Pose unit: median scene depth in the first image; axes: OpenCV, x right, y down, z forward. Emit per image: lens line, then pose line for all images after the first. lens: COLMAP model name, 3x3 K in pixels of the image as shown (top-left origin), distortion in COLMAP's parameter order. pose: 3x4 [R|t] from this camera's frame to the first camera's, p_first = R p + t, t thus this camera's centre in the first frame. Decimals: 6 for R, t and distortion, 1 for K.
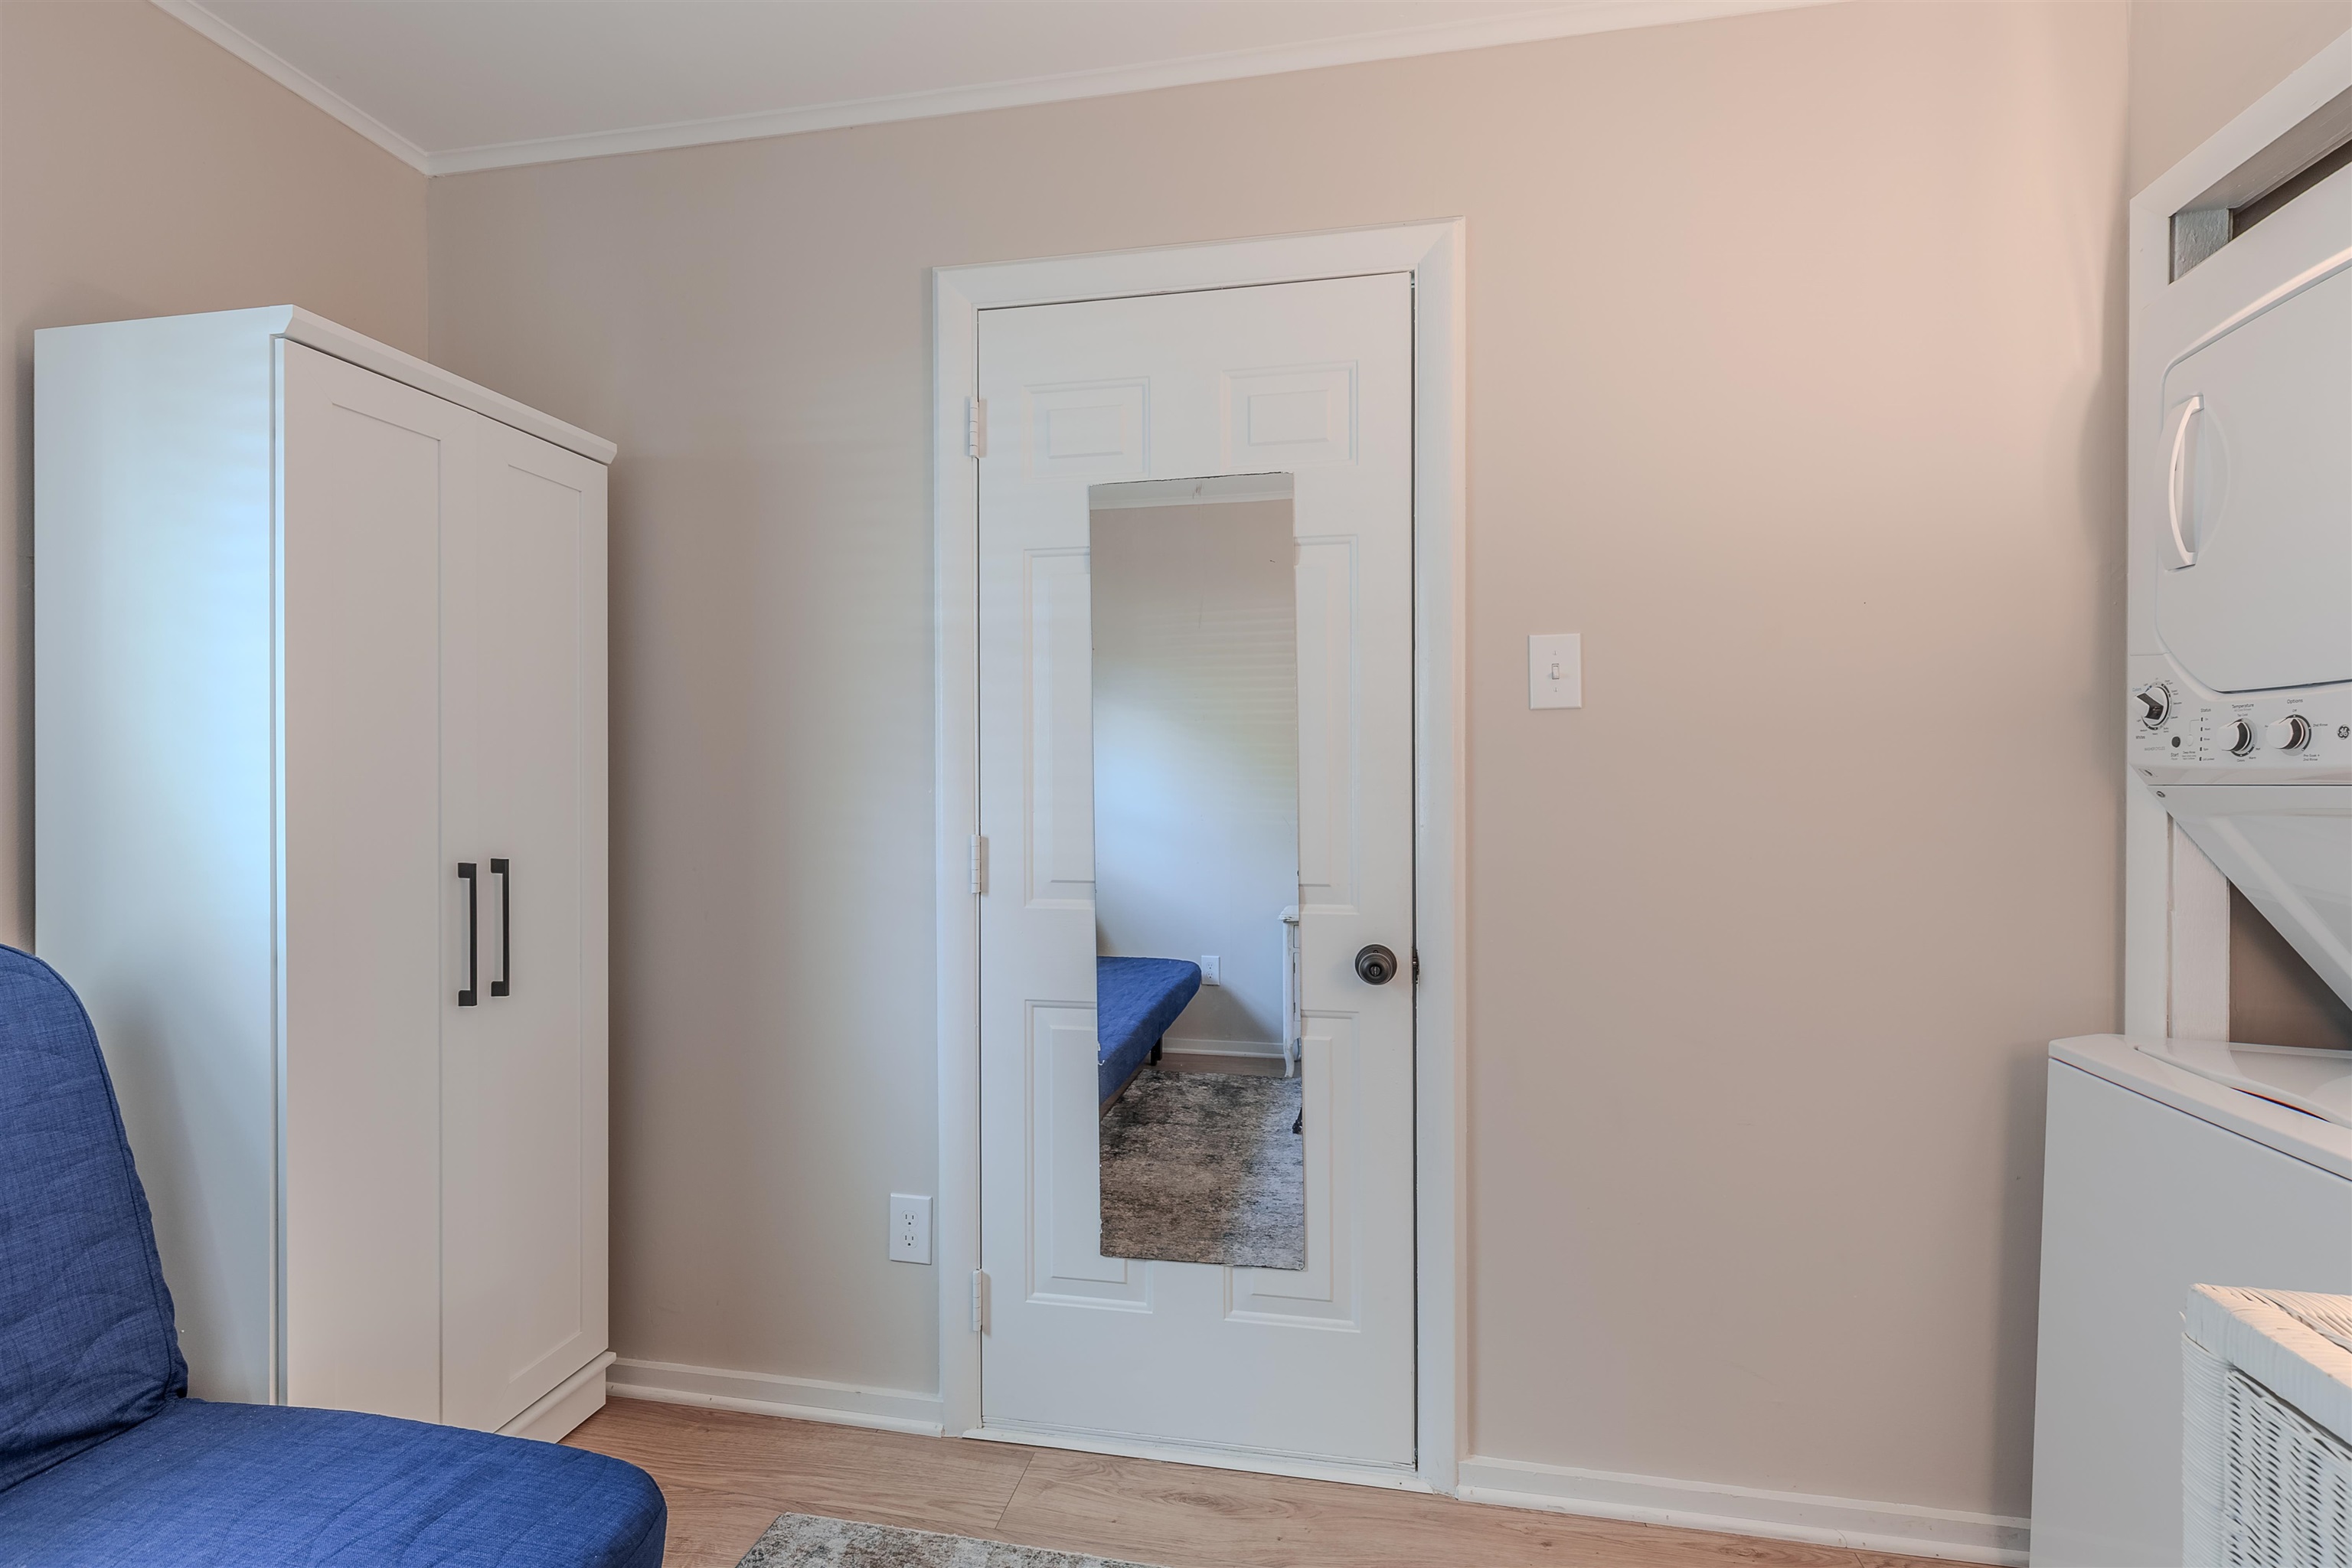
lens RADIAL K [[1090.8, 0, 1175.8], [0, 1090.8, 785.5], [0, 0, 1]] dist [0.002103, -0.000963]
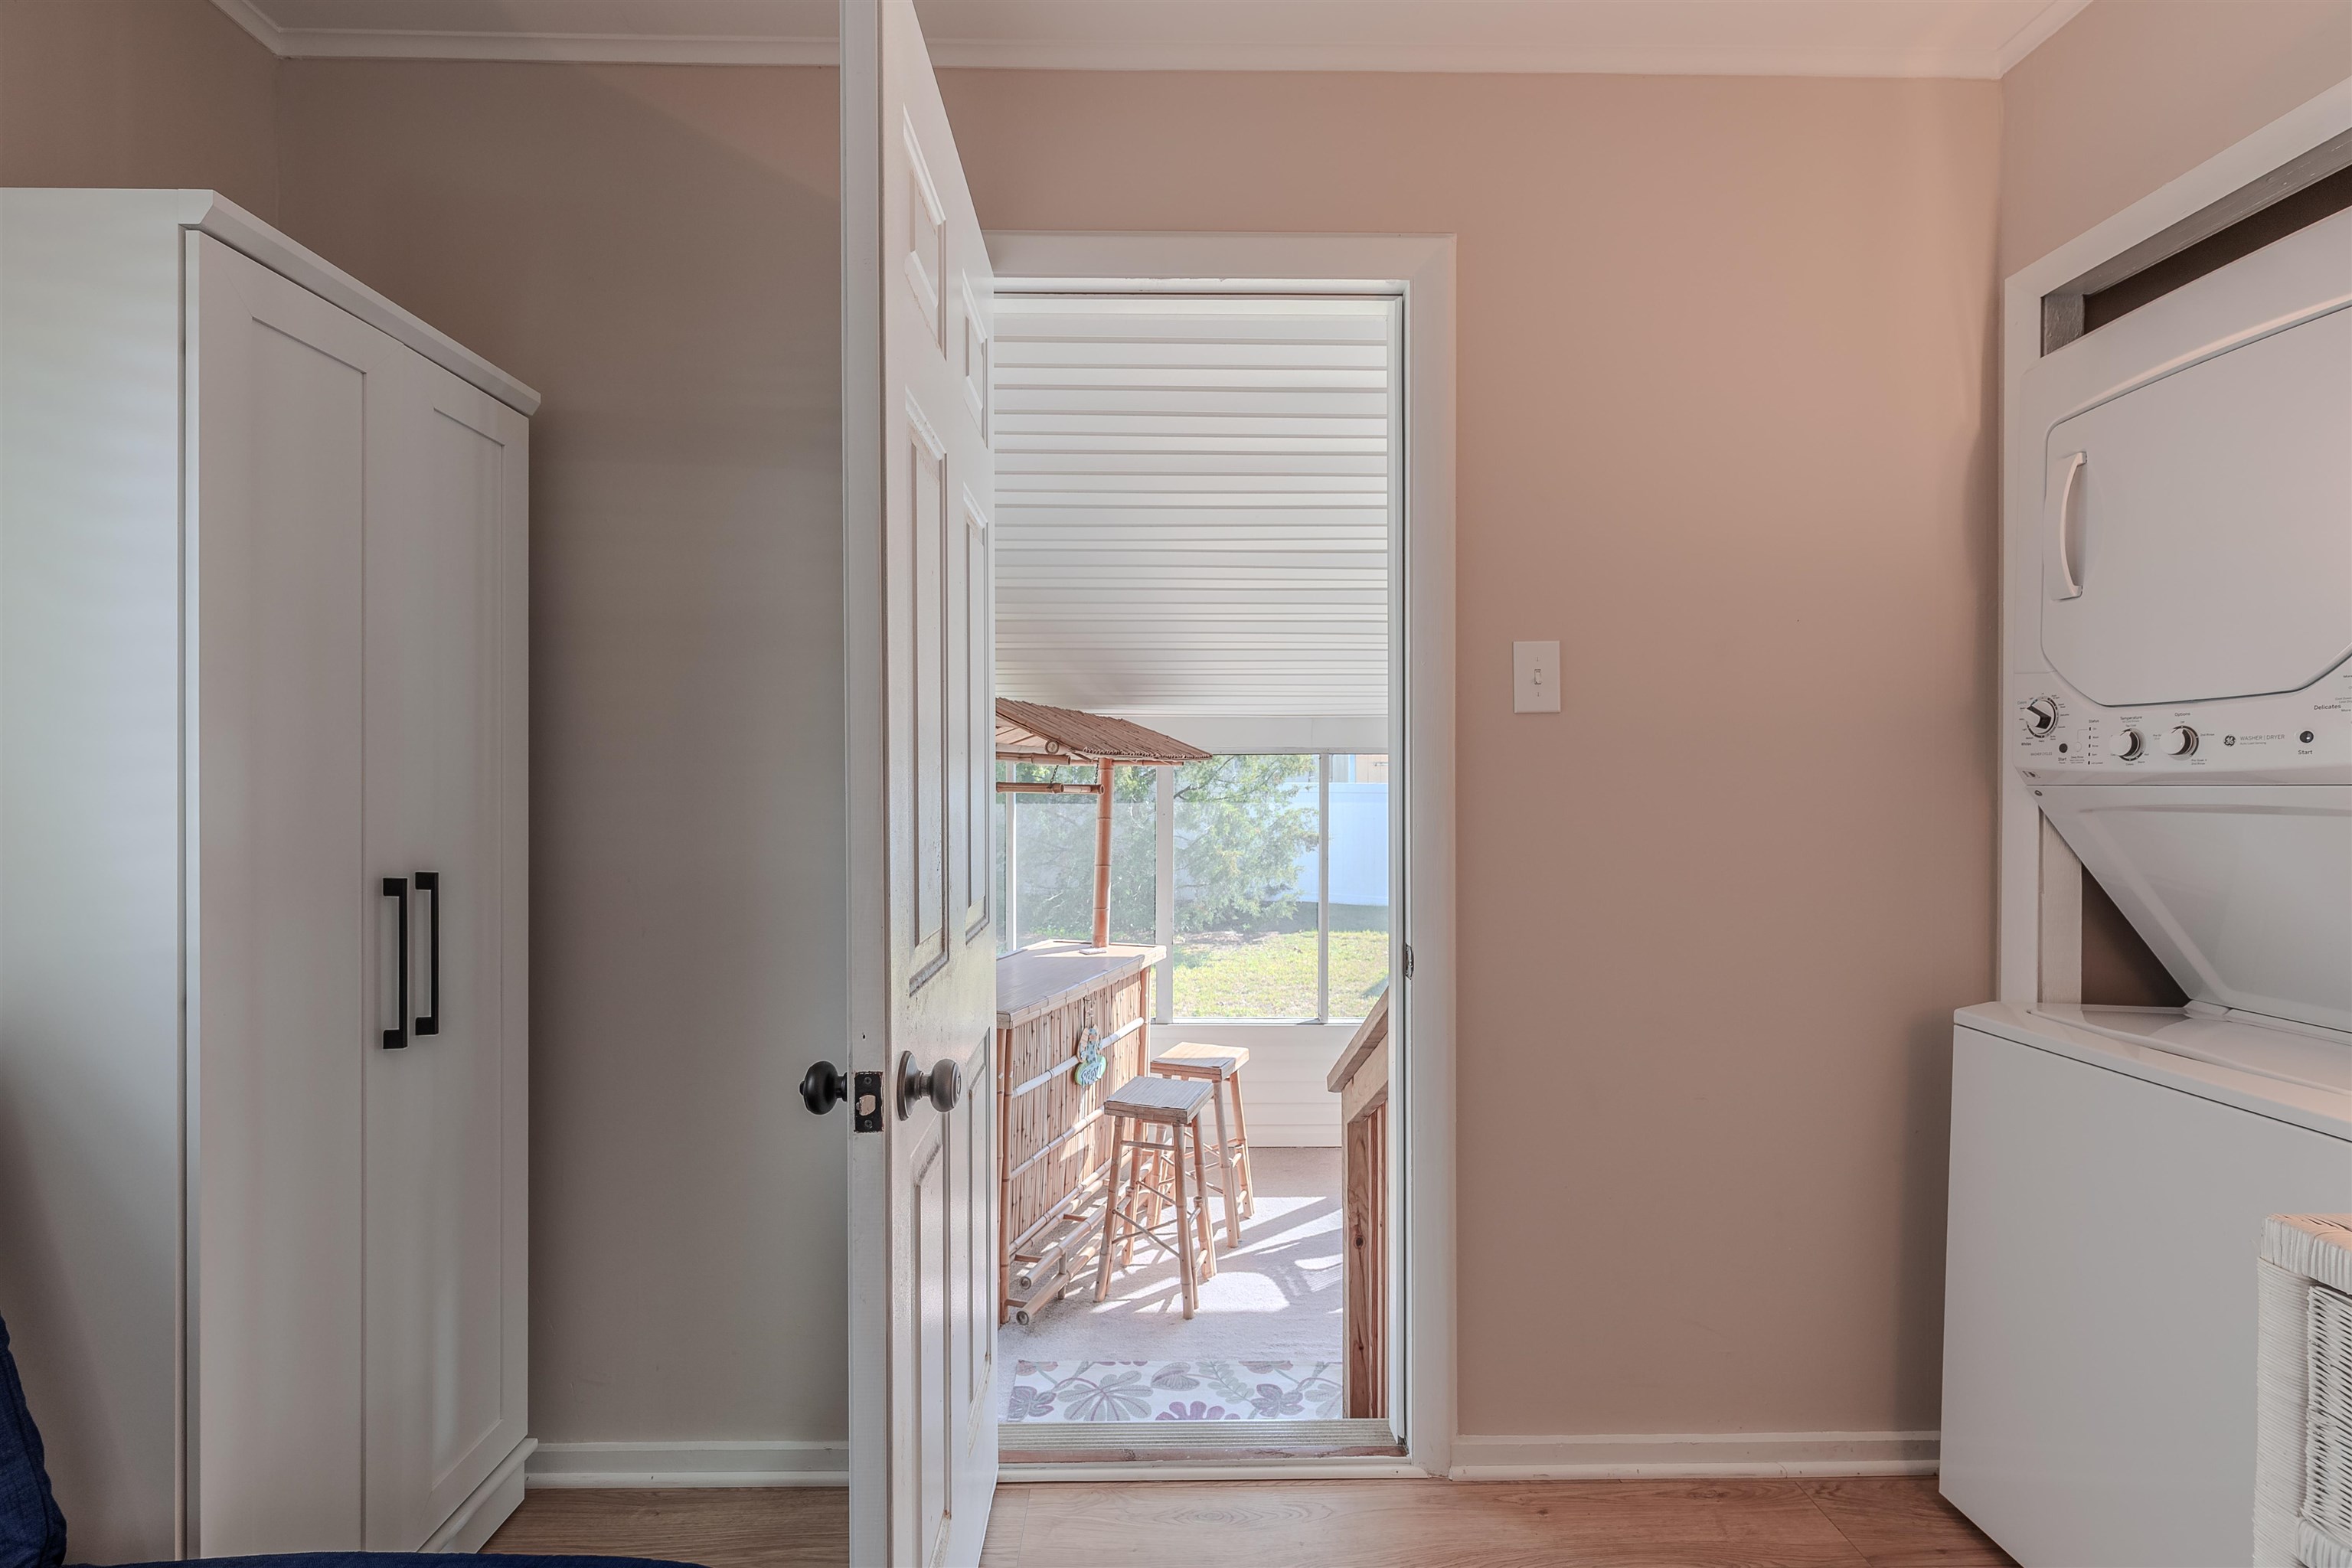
lens RADIAL K [[1090.8, 0, 1174.1], [0, 1090.8, 784.1], [0, 0, 1]] dist [0.002103, -0.000963]
pose [[0.978434, -0.000006, 0.206559, -0.235015], [0.000270, 0.999999, -0.001250, -0.000287], [-0.206558, 0.001279, 0.978433, 0.053136]]
